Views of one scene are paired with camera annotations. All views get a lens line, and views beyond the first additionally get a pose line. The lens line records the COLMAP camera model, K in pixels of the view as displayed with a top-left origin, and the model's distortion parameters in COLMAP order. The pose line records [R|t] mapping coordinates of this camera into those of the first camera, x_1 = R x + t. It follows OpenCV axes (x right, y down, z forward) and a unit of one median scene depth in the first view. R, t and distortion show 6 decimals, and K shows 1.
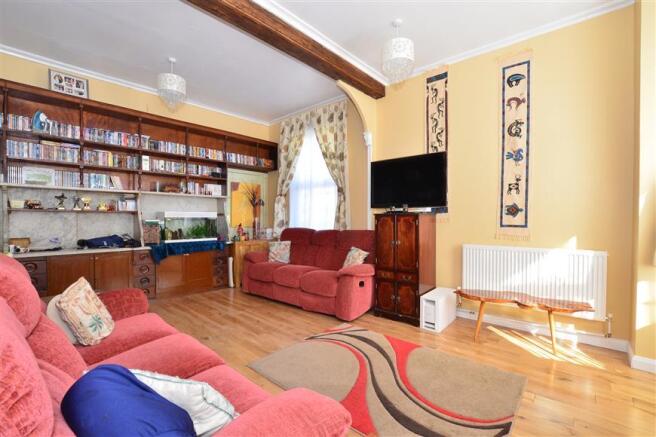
lens RADIAL K [[289.2, 0, 335.8], [0, 289.2, 223.6], [0, 0, 1]] dist [-0.040883, 0.008600]
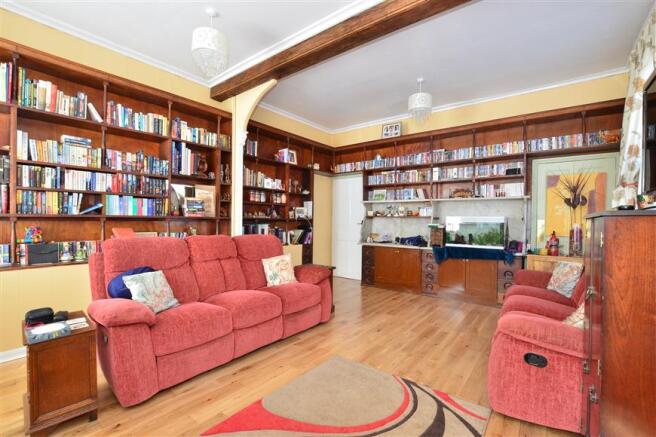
lens RADIAL K [[289.2, 0, 335.8], [0, 289.2, 223.6], [0, 0, 1]] dist [-0.040883, 0.008600]
pose [[0.073834, 0.009738, -0.997223, 0.470363], [-0.029364, 0.999540, 0.007586, -0.012093], [0.996838, 0.028723, 0.074086, 0.542700]]
